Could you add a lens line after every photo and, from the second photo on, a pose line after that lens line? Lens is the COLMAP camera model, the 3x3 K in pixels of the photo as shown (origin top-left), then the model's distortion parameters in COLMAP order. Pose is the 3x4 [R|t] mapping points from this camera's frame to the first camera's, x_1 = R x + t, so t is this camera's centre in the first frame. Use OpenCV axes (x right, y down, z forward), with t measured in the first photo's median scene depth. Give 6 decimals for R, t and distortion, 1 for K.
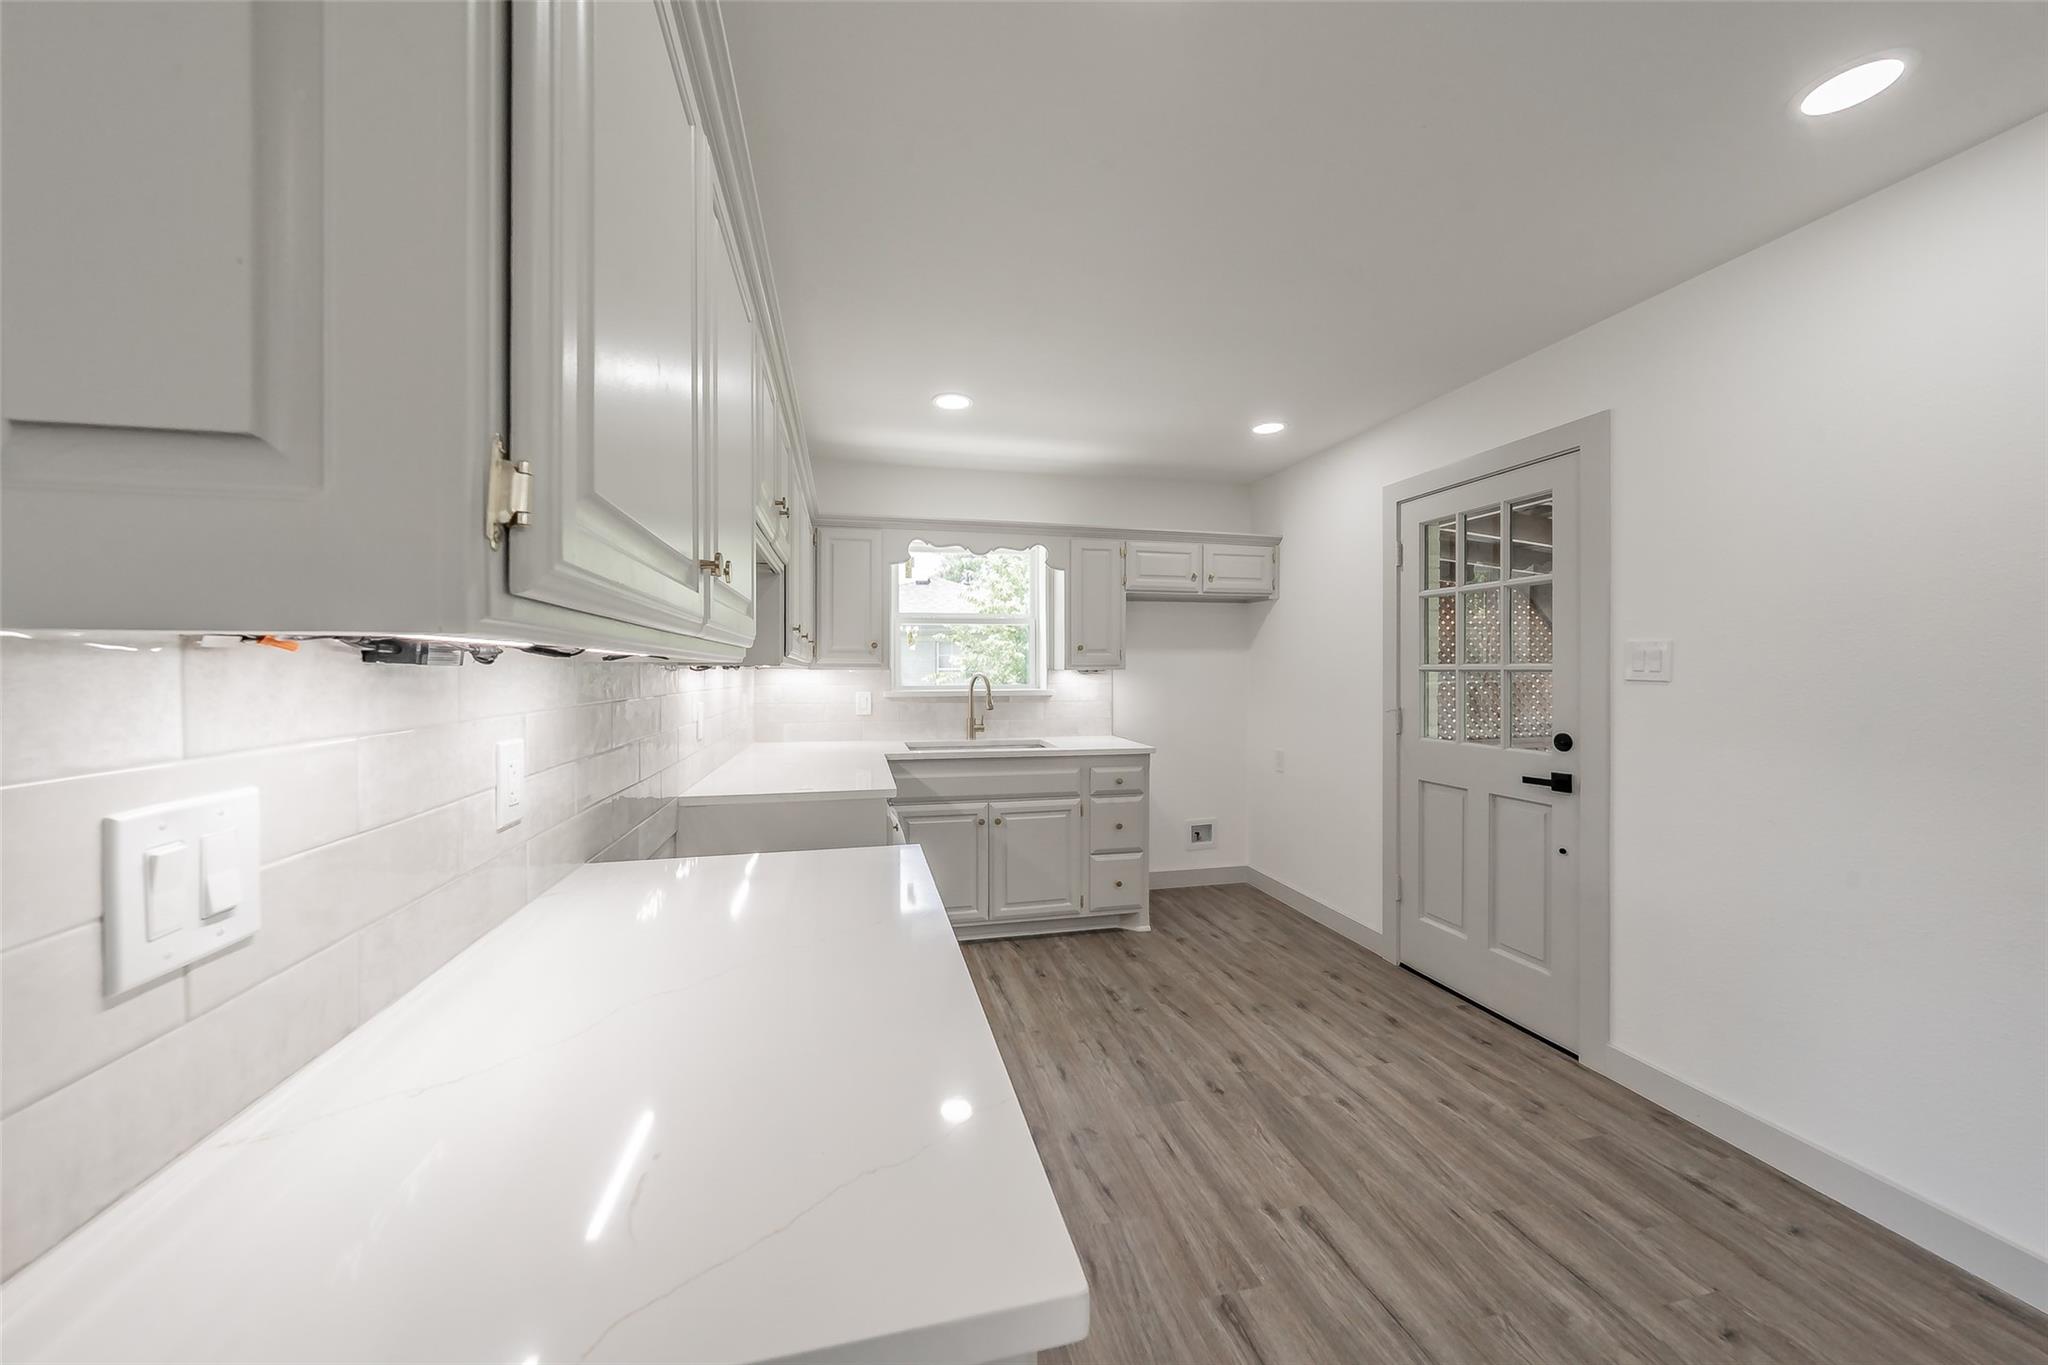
lens RADIAL K [[711.5, 0, 1012.0], [0, 711.5, 676.7], [0, 0, 1]] dist [-0.001164, -0.000198]
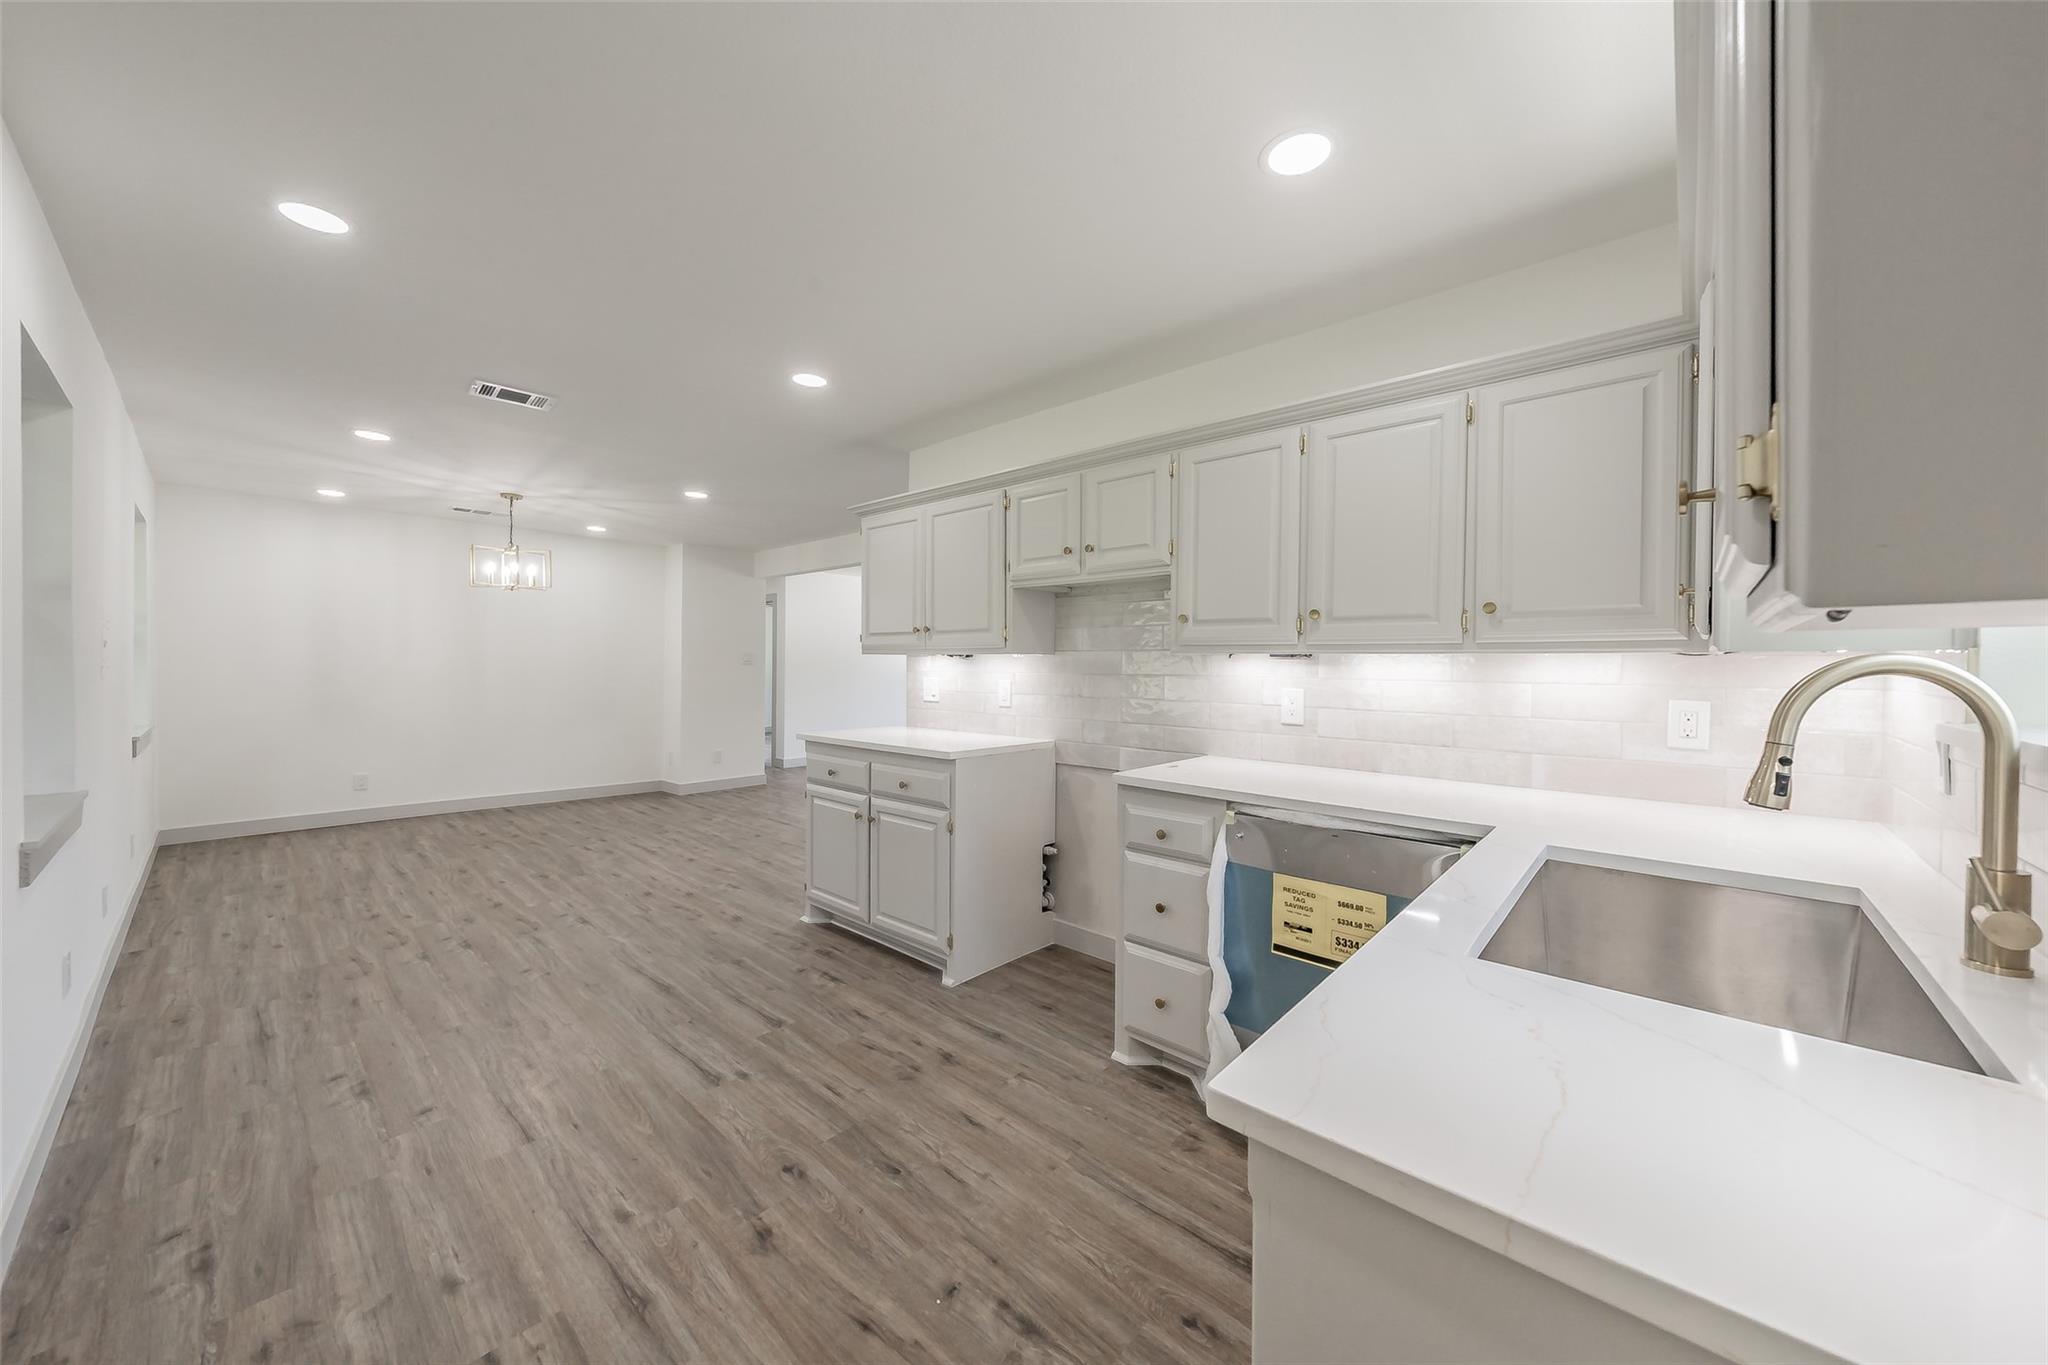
lens RADIAL K [[743.2, 0, 1045.2], [0, 743.2, 670.3], [0, 0, 1]] dist [0.000328, 0.000101]
pose [[-0.801789, 0.002113, -0.597603, 0.354690], [-0.008740, 0.999845, 0.015261, -0.002666], [0.597543, 0.017459, -0.801647, 1.164100]]
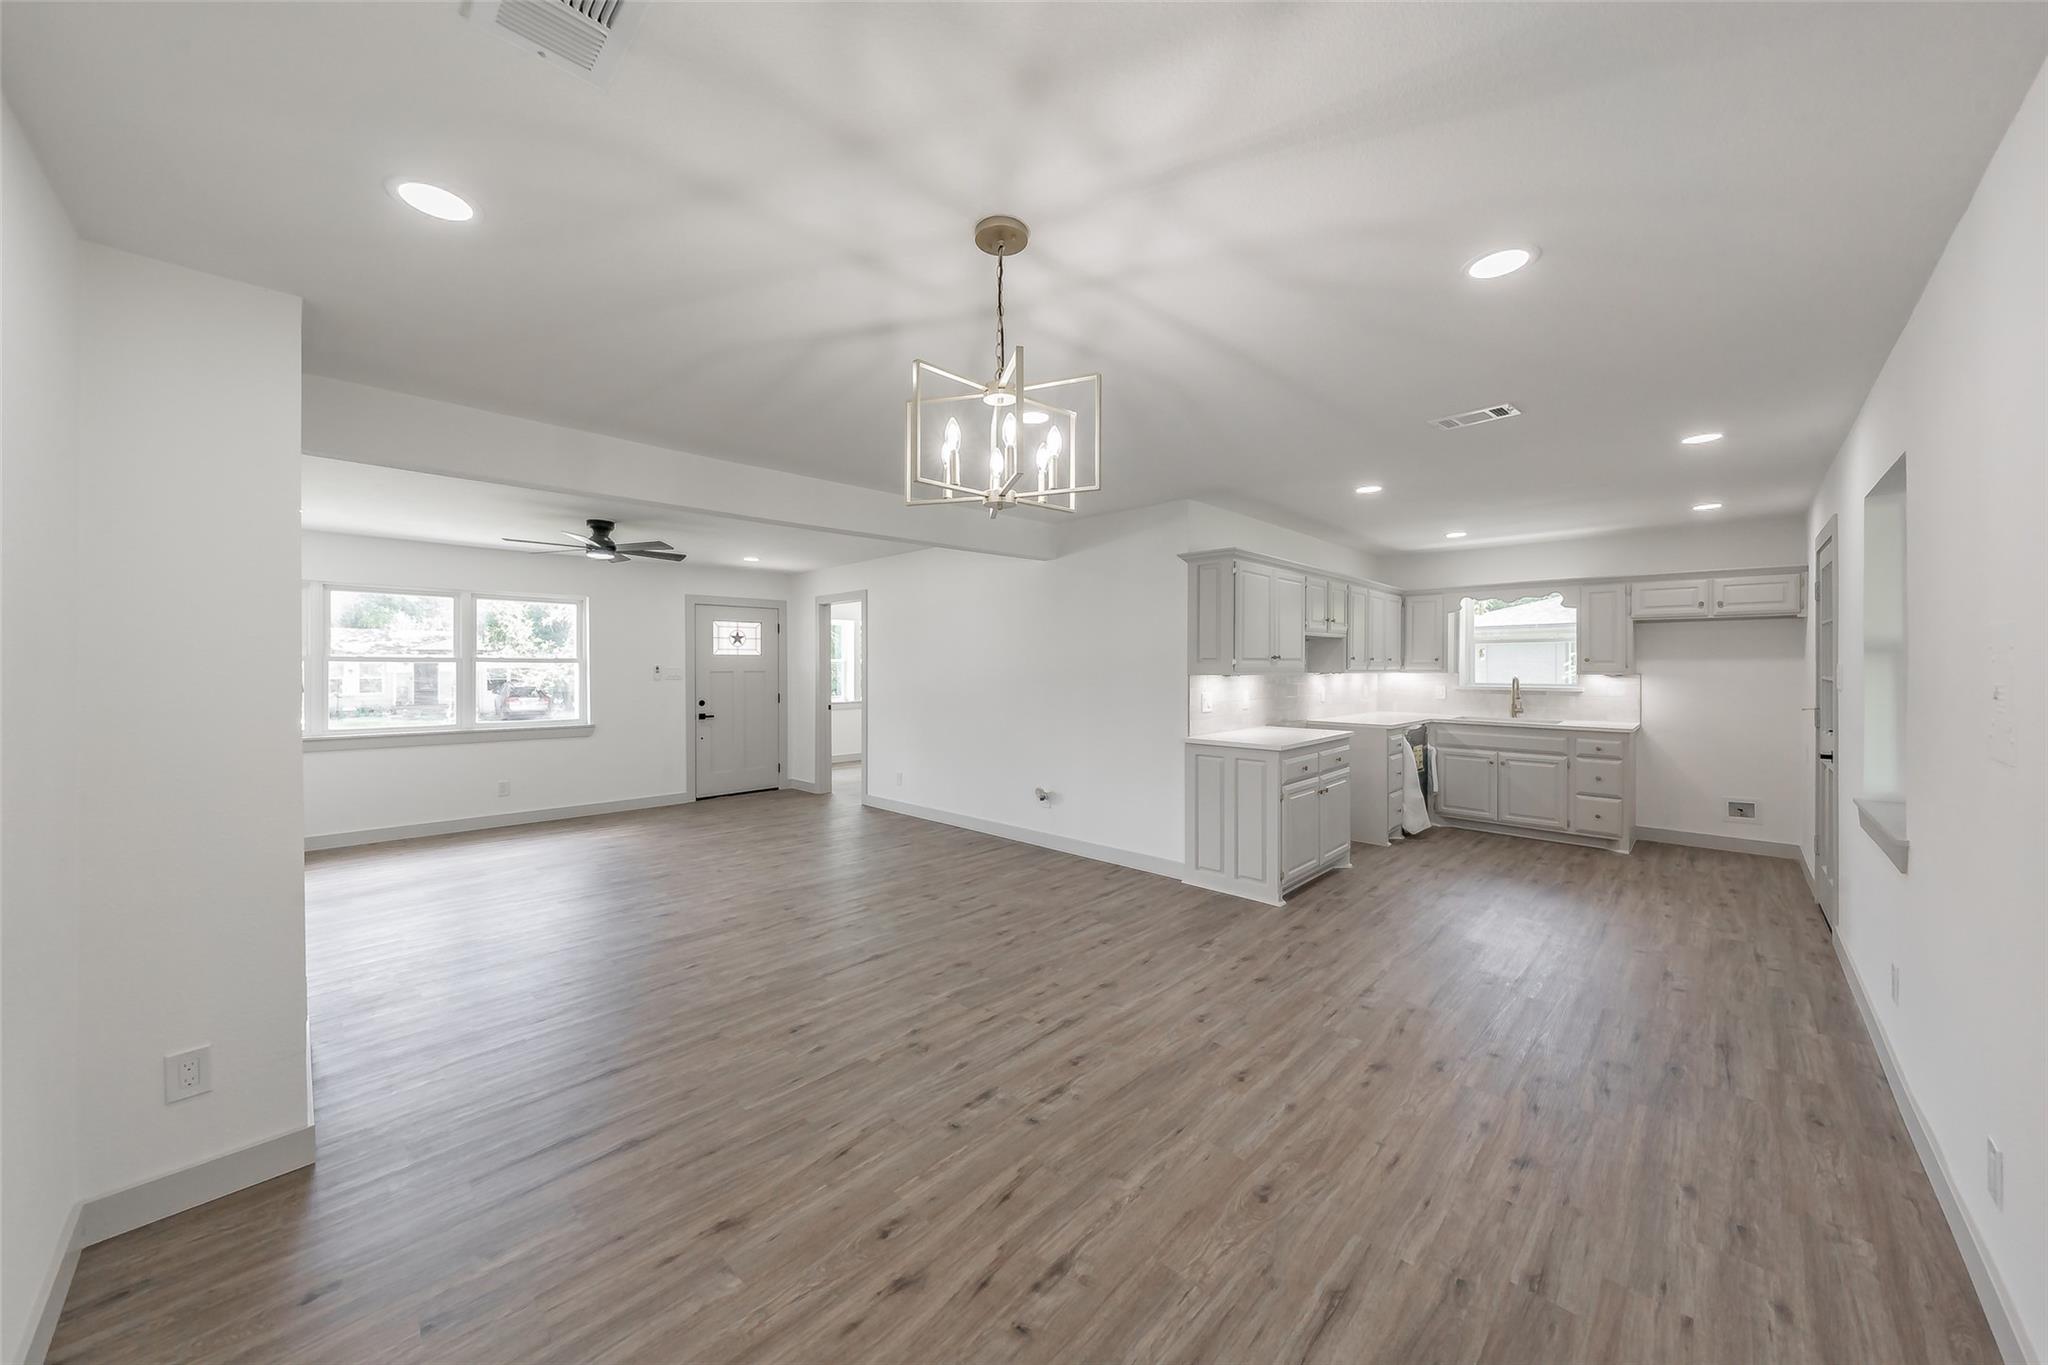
lens RADIAL K [[685.2, 0, 1062.5], [0, 685.2, 668.2], [0, 0, 1]] dist [-0.000550, -0.000078]
pose [[0.573079, 0.006237, -0.819476, 0.711178], [-0.007534, 0.999969, 0.002342, -0.019808], [0.819465, 0.004831, 0.573108, -0.796519]]
